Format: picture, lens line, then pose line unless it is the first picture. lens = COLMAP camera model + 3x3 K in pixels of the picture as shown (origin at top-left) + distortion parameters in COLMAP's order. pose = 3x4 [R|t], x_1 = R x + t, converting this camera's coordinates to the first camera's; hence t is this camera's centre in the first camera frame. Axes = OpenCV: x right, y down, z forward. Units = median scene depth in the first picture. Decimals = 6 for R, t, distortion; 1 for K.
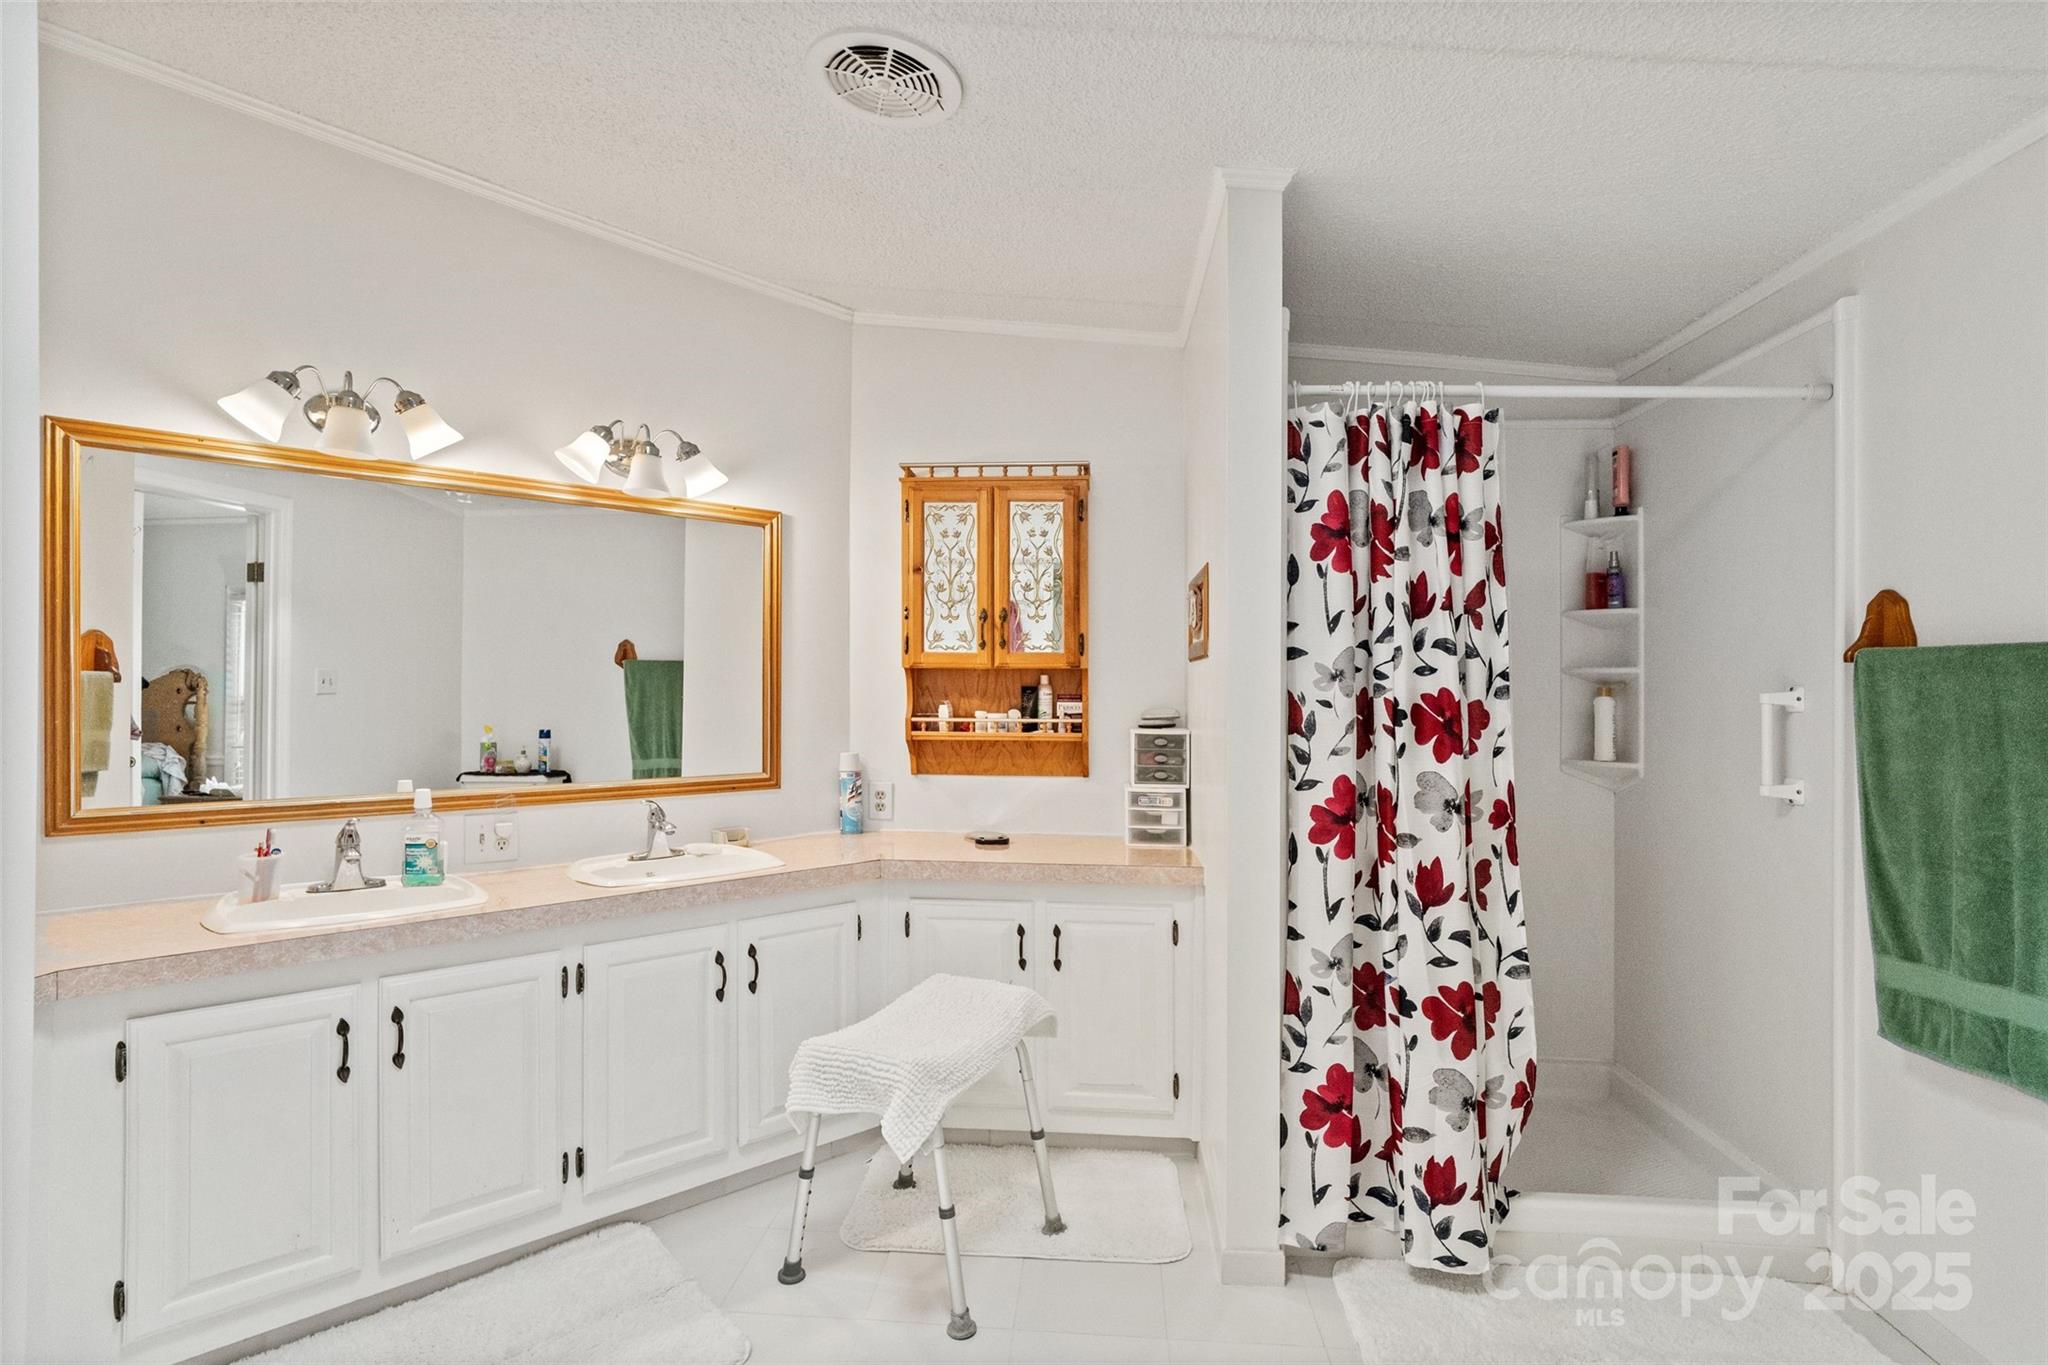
lens RADIAL K [[988.9, 0, 1022.3], [0, 988.9, 683.5], [0, 0, 1]] dist [-0.013927, 0.005733]
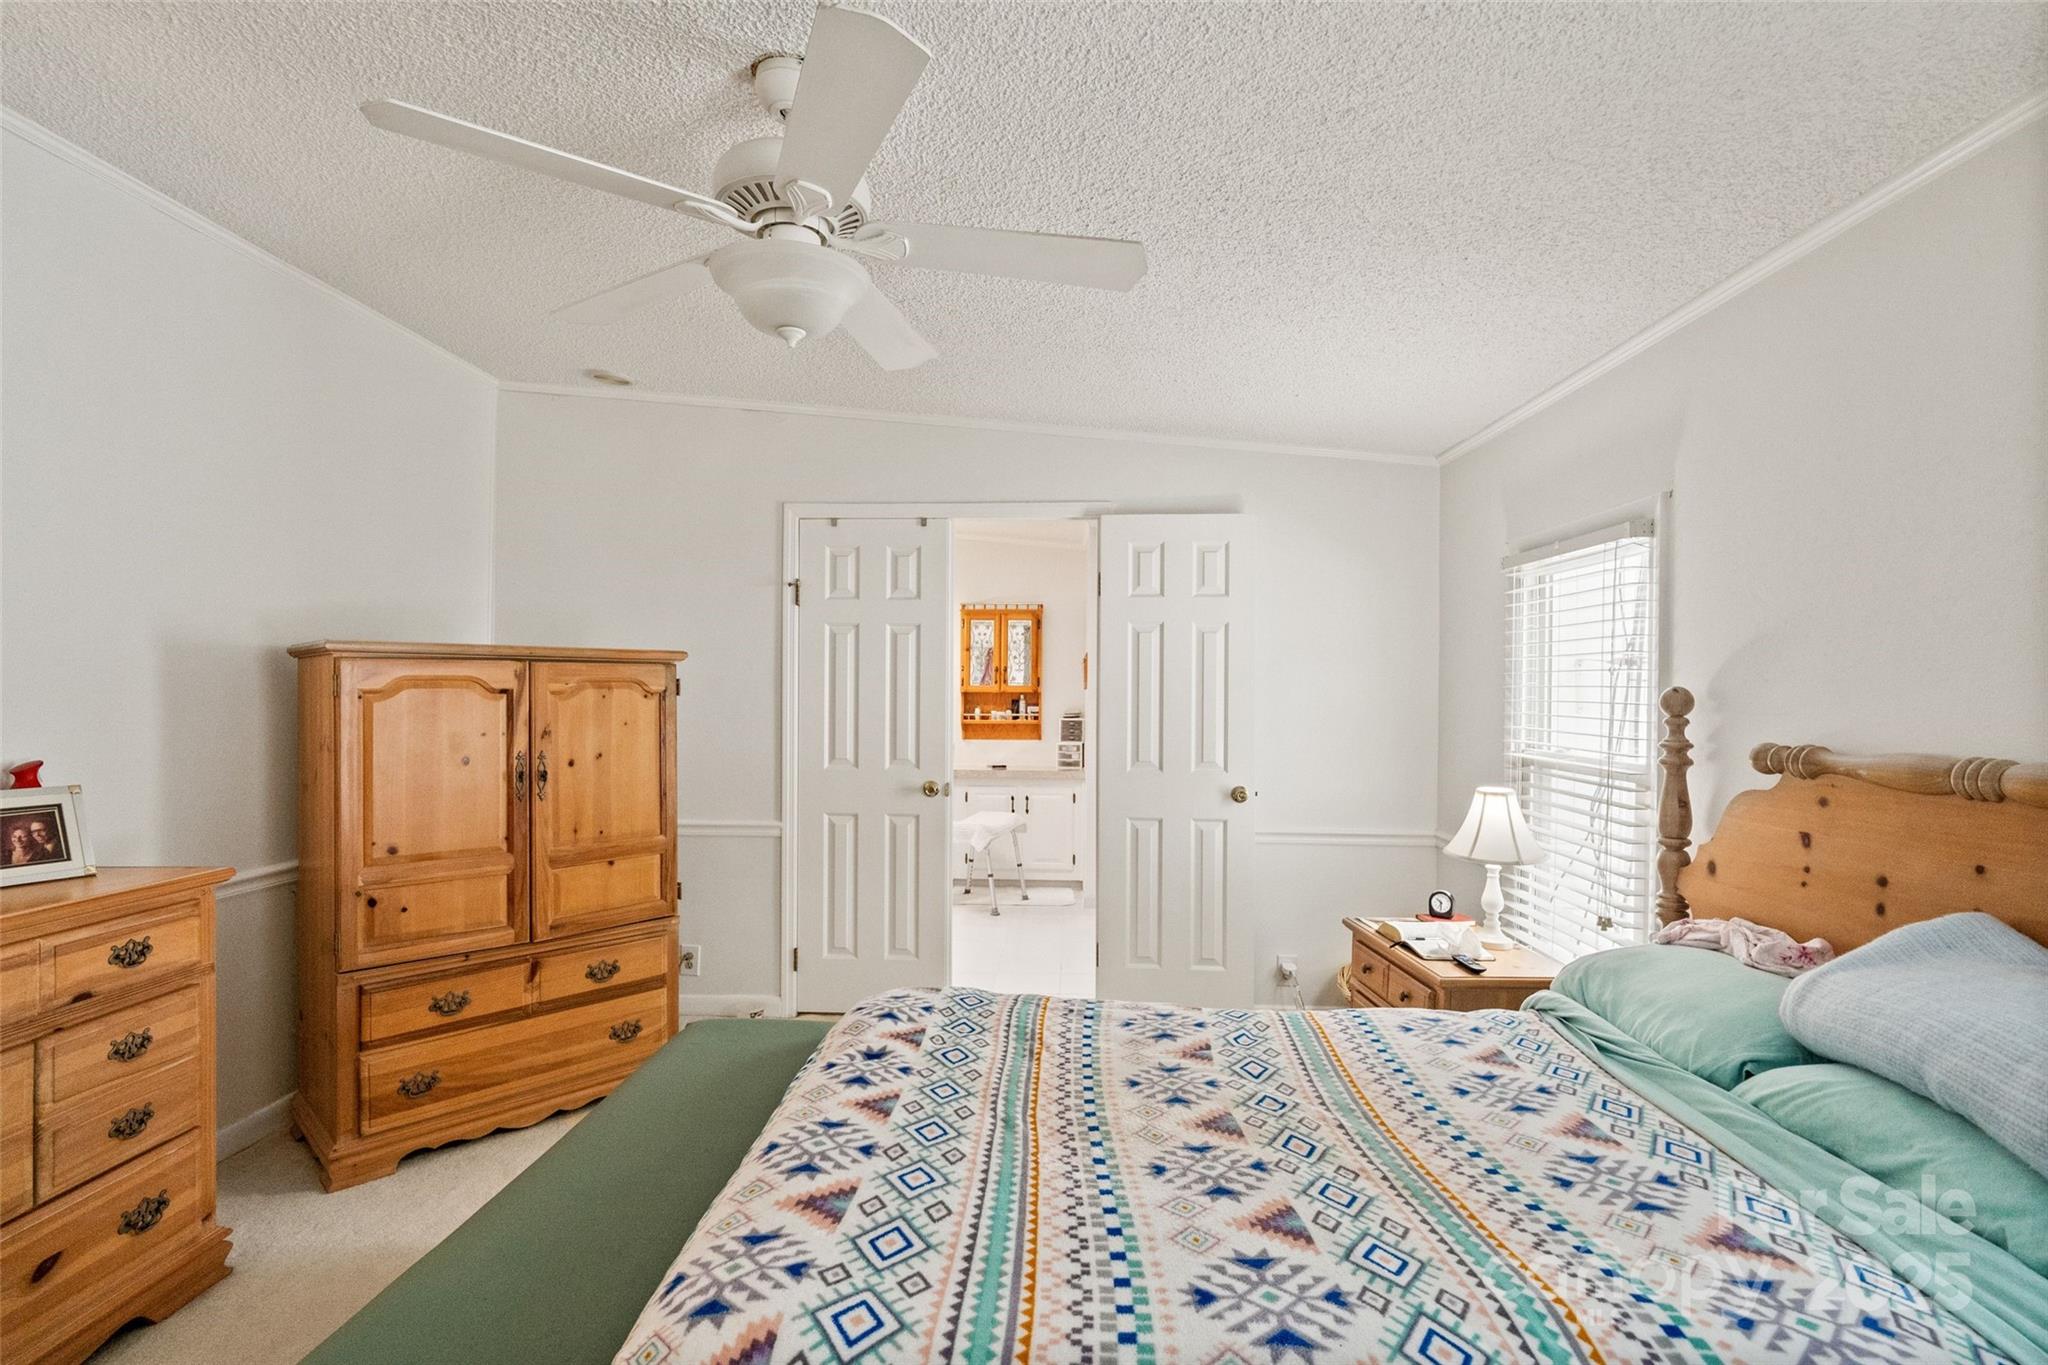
lens RADIAL K [[988.9, 0, 1032.8], [0, 988.9, 686.8], [0, 0, 1]] dist [-0.013927, 0.005733]
pose [[0.998250, 0.004353, 0.058968, -0.089093], [-0.004228, 0.999989, -0.002248, -0.023148], [-0.058977, 0.001995, 0.998257, -1.307248]]
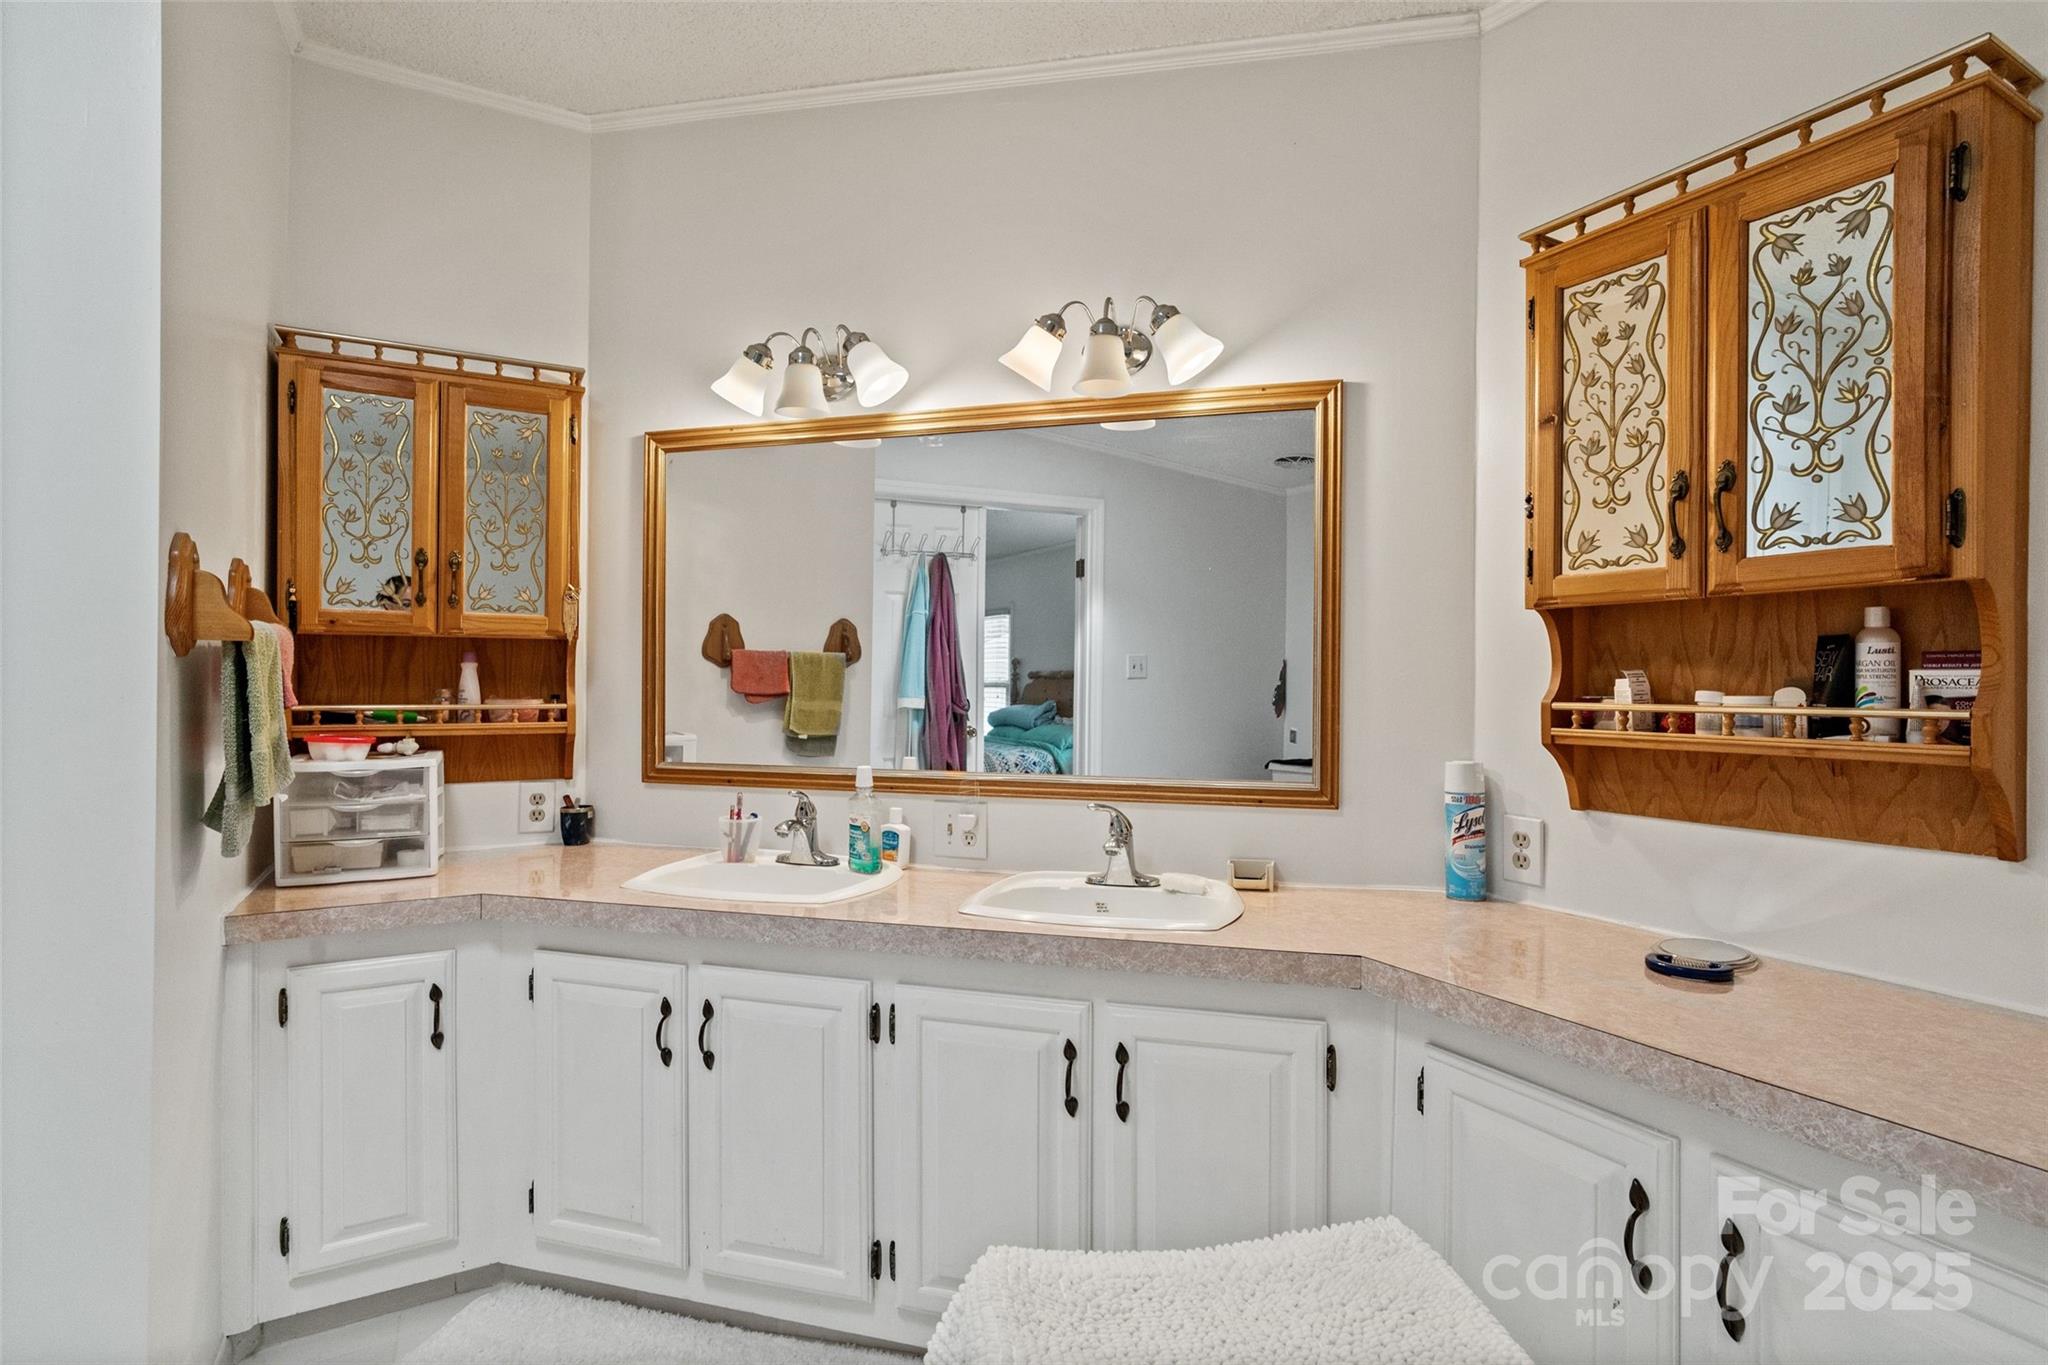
lens RADIAL K [[988.9, 0, 1022.1], [0, 988.9, 687.5], [0, 0, 1]] dist [-0.013927, 0.005733]
pose [[0.546089, 0.000811, -0.837727, 0.179716], [0.002545, 0.999993, 0.002627, 0.024850], [0.837723, -0.003566, 0.546084, 0.473489]]
